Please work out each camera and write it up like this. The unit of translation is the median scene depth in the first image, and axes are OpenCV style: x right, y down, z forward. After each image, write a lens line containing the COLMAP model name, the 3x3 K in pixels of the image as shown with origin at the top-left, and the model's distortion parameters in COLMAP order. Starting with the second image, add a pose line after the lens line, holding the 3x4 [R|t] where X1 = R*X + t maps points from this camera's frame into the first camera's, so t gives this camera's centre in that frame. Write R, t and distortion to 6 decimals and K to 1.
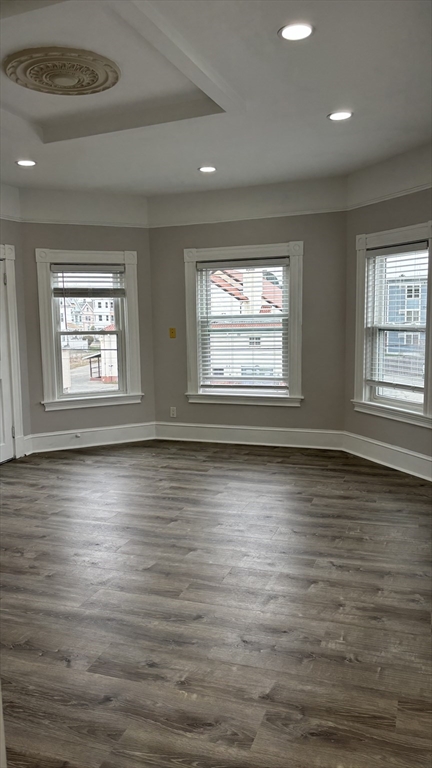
lens RADIAL K [[579.5, 0, 216.0], [0, 579.5, 384.0], [0, 0, 1]] dist [0.109095, -0.120841]
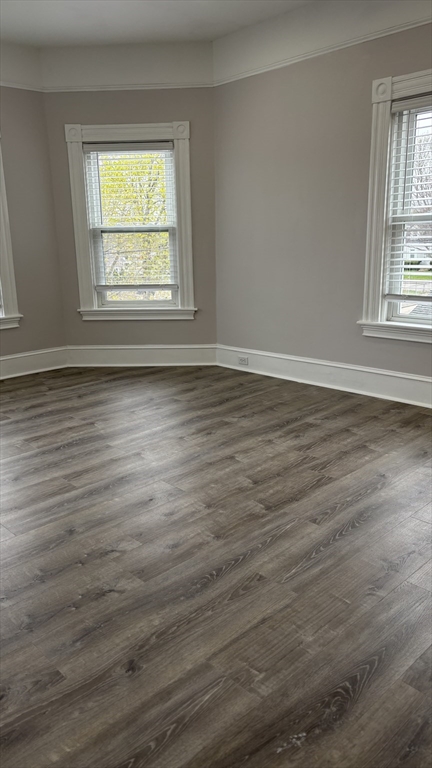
lens RADIAL K [[579.5, 0, 216.0], [0, 579.5, 384.0], [0, 0, 1]] dist [0.109095, -0.120841]
pose [[0.468050, -0.225772, 0.854375, -0.671844], [0.125410, 0.973998, 0.188680, -0.007848], [-0.874758, 0.018835, 0.484193, 0.465941]]
